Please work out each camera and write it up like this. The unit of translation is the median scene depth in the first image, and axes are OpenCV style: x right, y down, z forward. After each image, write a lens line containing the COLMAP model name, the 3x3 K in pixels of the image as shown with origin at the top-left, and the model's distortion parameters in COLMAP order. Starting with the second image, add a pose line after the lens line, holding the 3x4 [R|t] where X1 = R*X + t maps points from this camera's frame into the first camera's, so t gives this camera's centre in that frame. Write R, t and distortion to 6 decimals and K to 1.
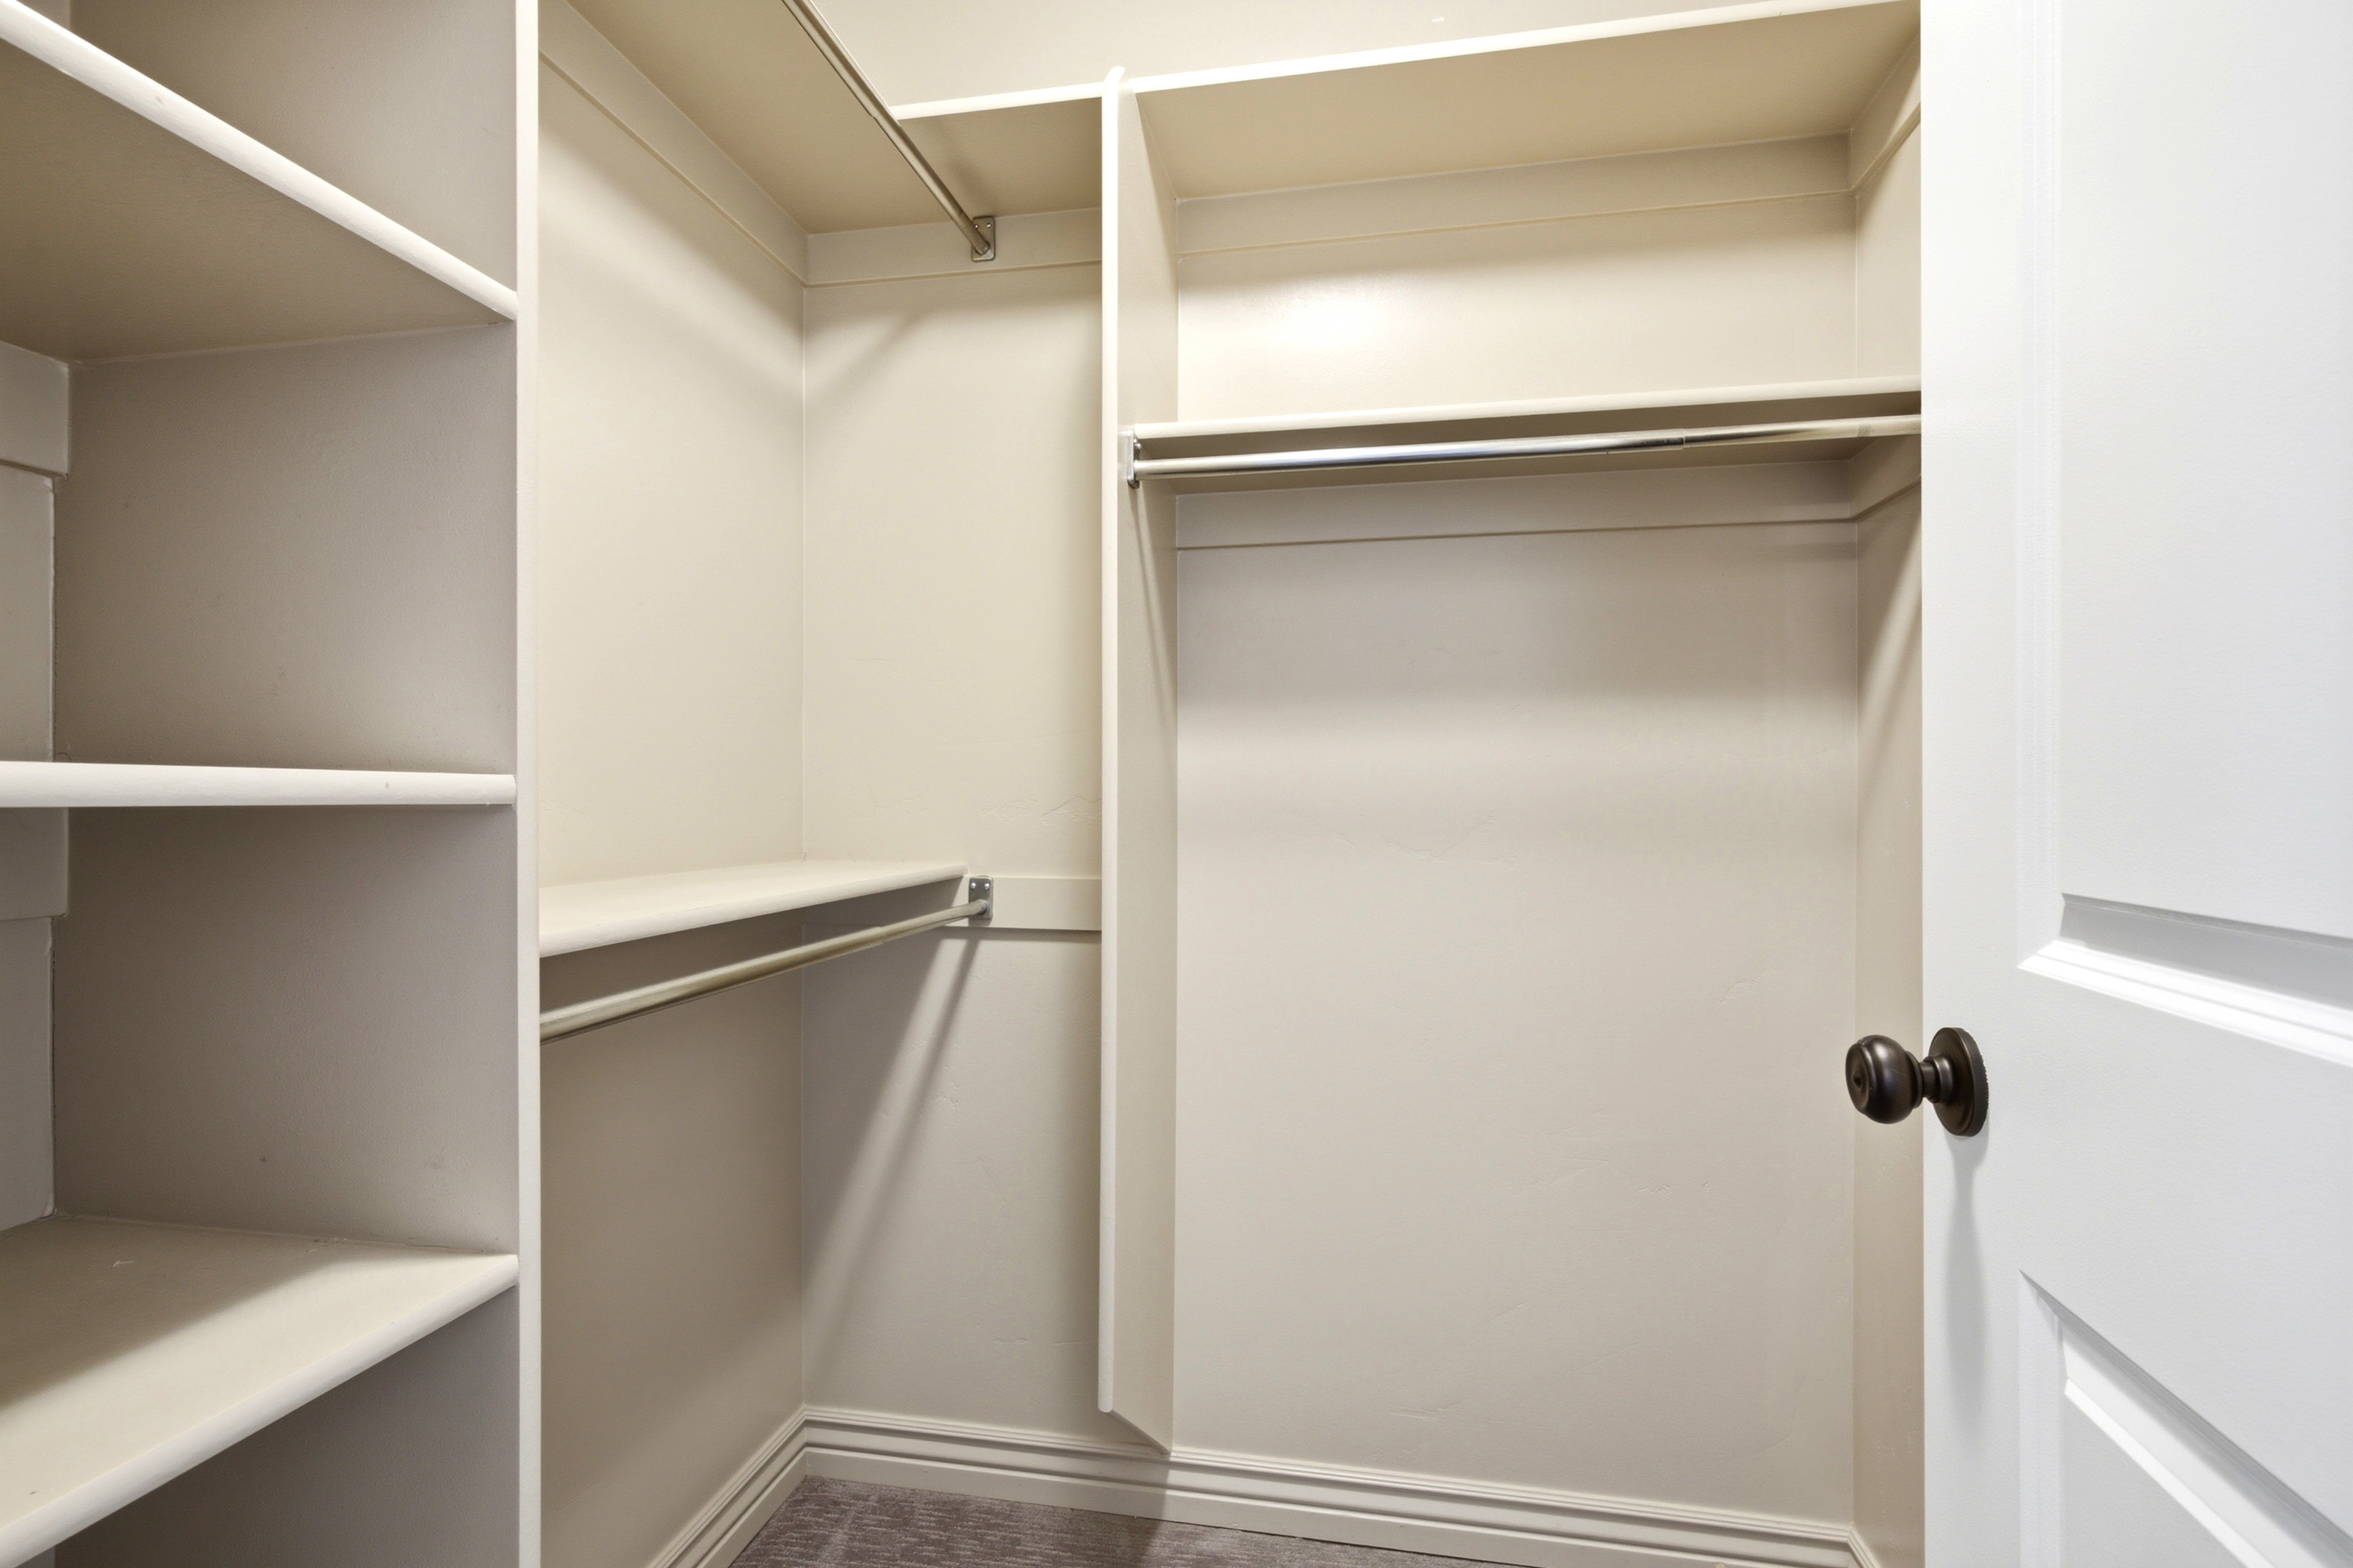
lens RADIAL K [[1141.8, 0, 1176.5], [0, 1141.8, 782.1], [0, 0, 1]] dist [0.001730, 0.000556]
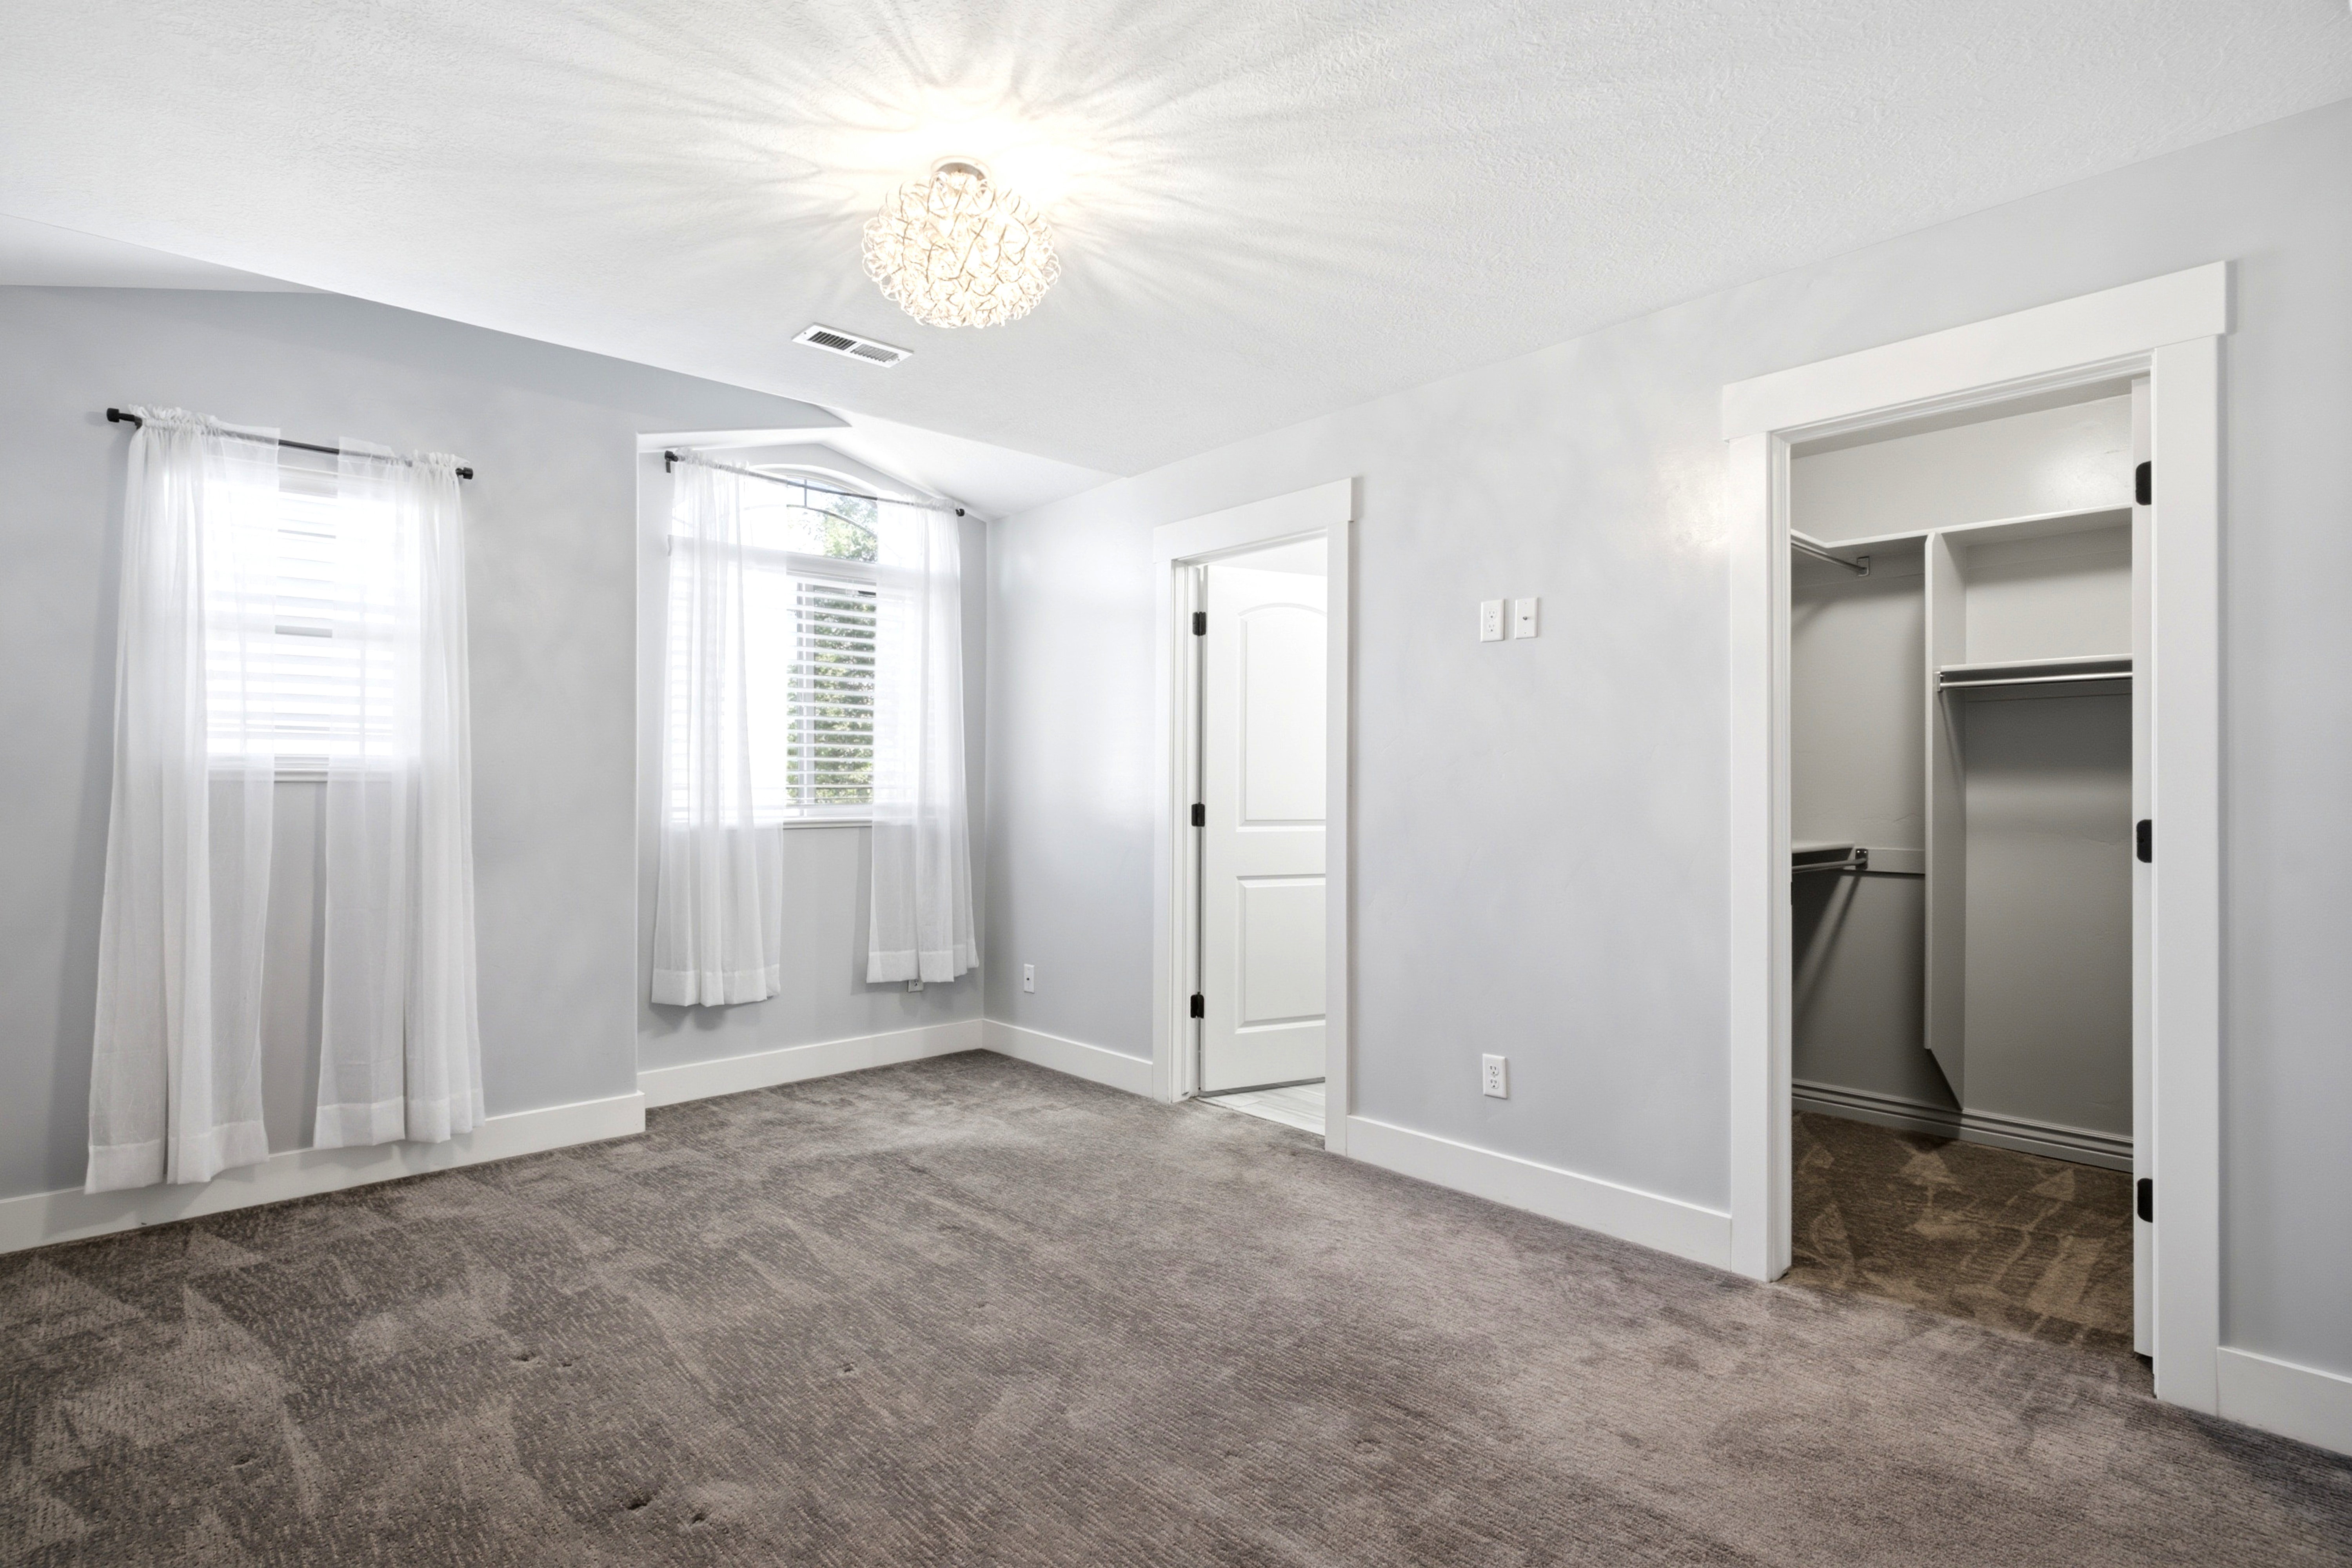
lens RADIAL K [[1141.5, 0, 1171.8], [0, 1141.5, 785.6], [0, 0, 1]] dist [0.001730, 0.000556]
pose [[0.798860, -0.001165, -0.601516, 0.104048], [-0.001214, 0.999993, -0.003549, -0.033467], [0.601516, 0.003565, 0.798853, -1.703161]]
